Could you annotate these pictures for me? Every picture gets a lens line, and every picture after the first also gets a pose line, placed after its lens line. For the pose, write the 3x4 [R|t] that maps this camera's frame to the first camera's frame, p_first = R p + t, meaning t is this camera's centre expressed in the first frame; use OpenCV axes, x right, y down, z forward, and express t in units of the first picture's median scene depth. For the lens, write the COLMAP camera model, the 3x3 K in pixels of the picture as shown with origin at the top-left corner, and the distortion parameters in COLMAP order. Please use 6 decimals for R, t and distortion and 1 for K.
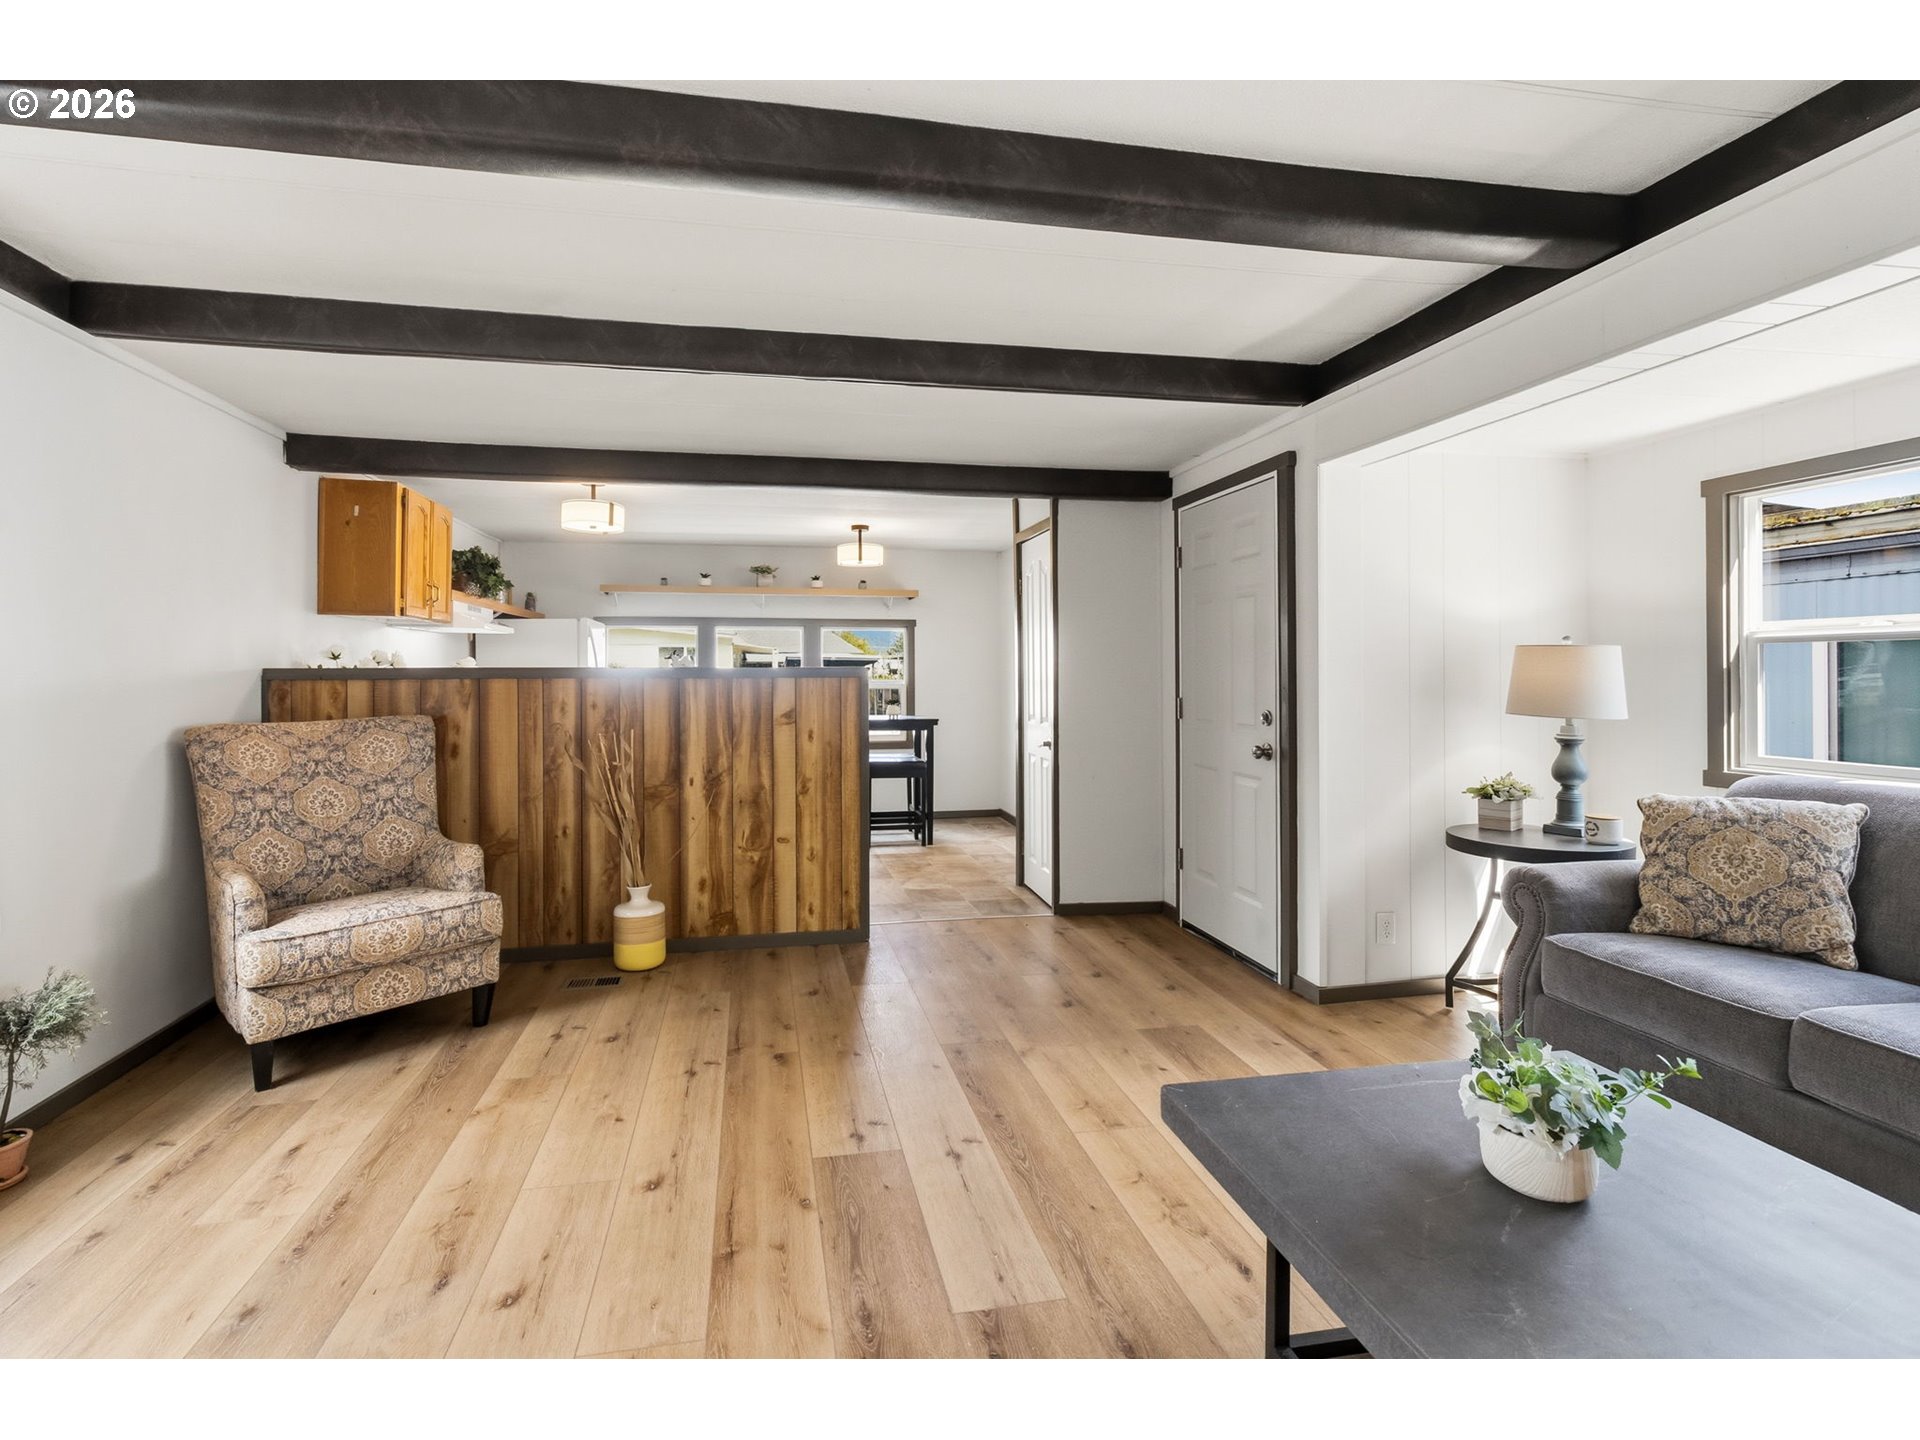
lens RADIAL K [[877.9, 0, 946.9], [0, 877.9, 689.1], [0, 0, 1]] dist [0.000064, -0.000460]
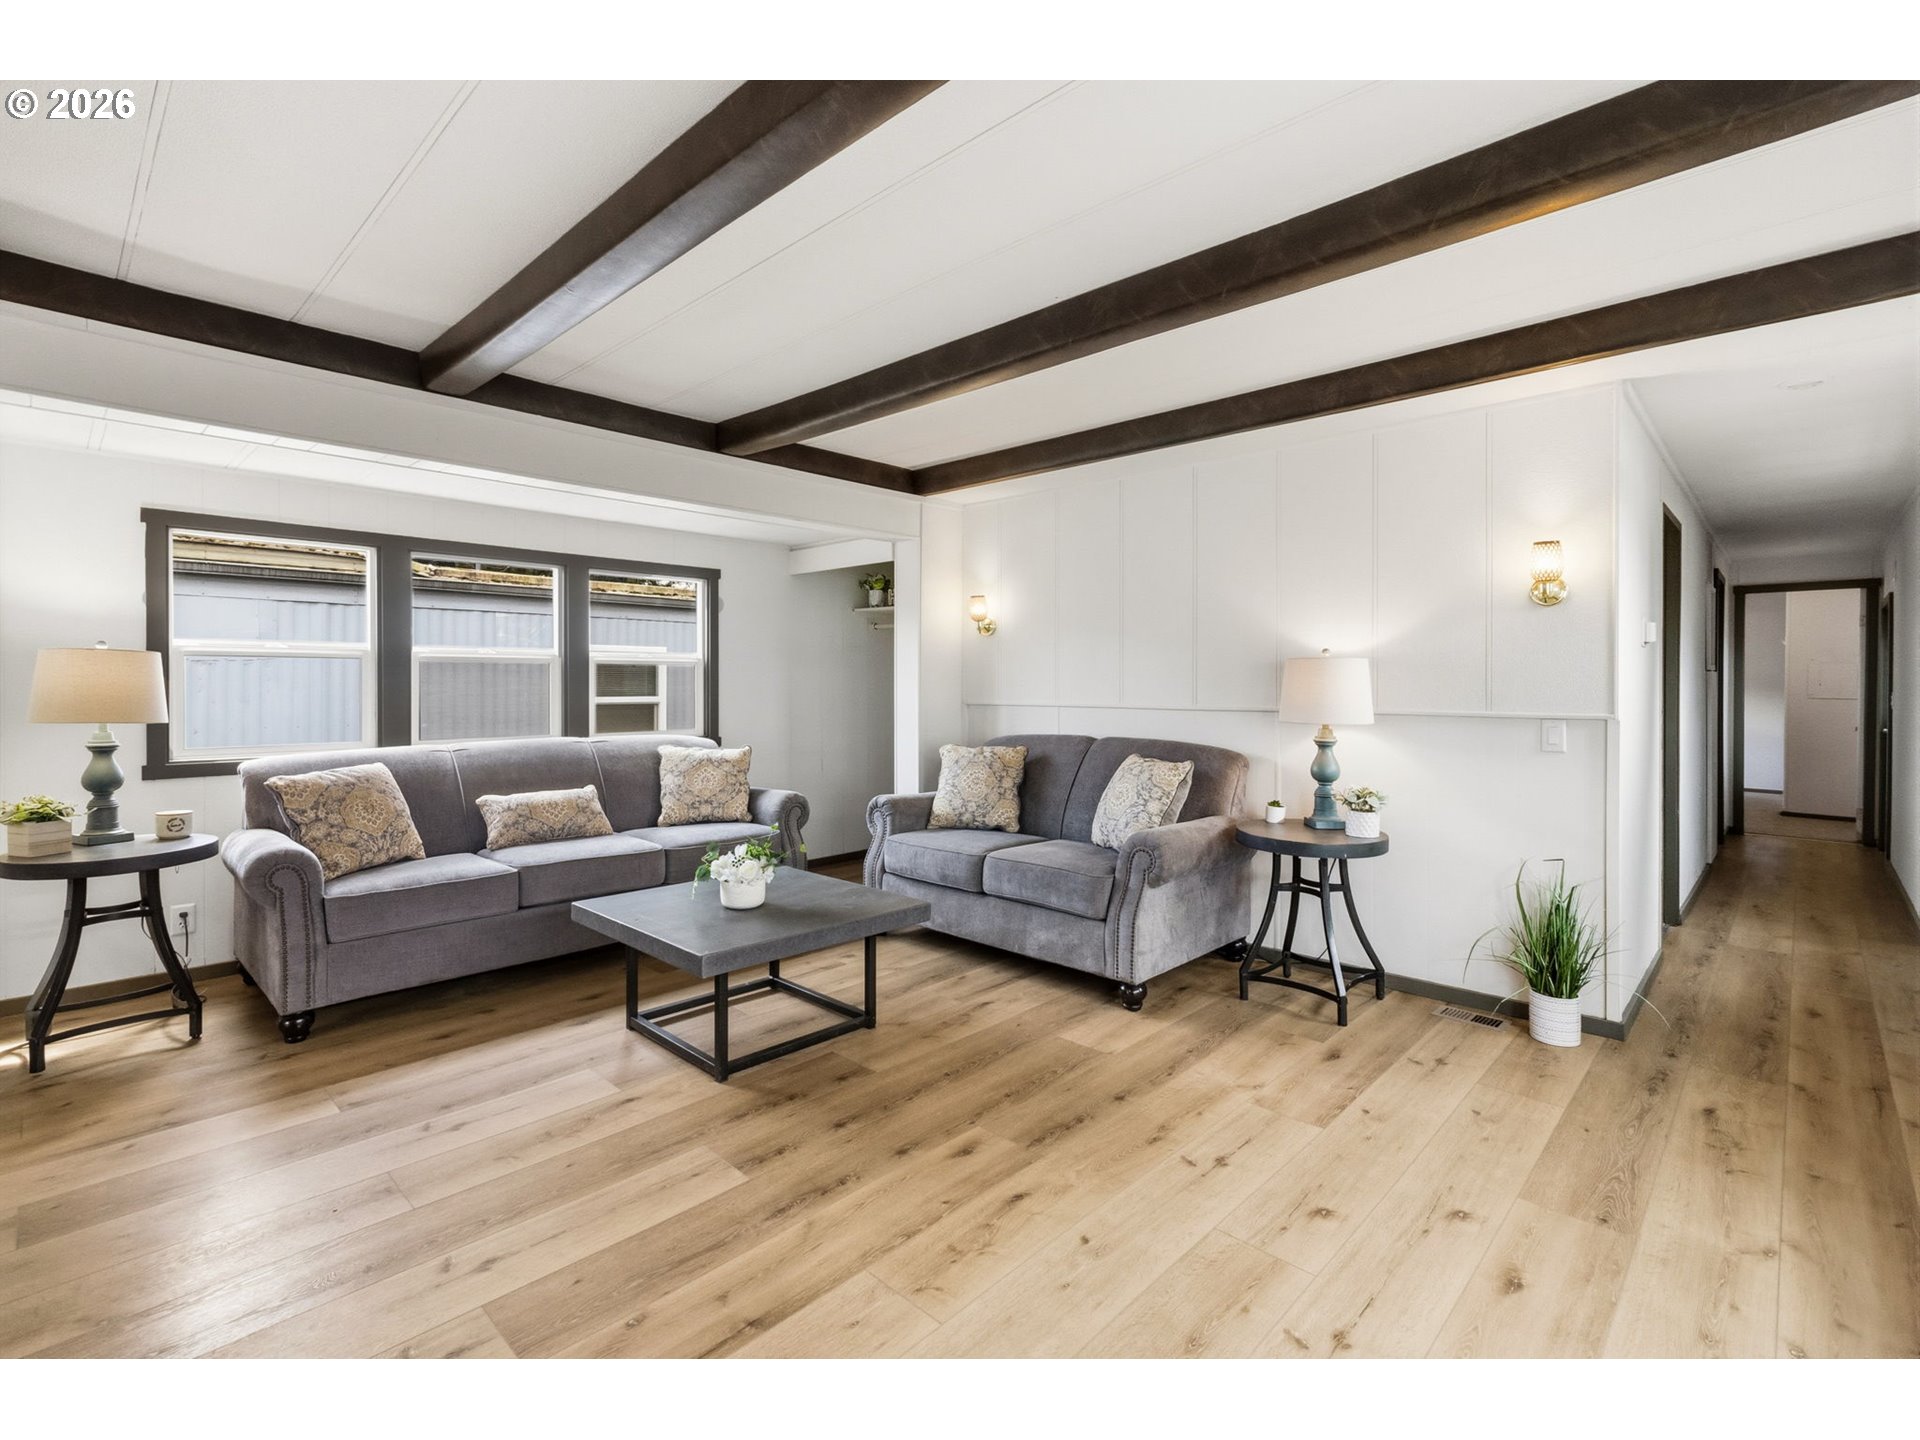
lens RADIAL K [[877.9, 0, 946.9], [0, 877.9, 689.1], [0, 0, 1]] dist [0.000064, -0.000460]
pose [[-0.549165, -0.001555, 0.835712, -0.855418], [0.011626, 0.999887, 0.009500, -0.005616], [-0.835633, 0.014933, -0.549085, 1.023426]]
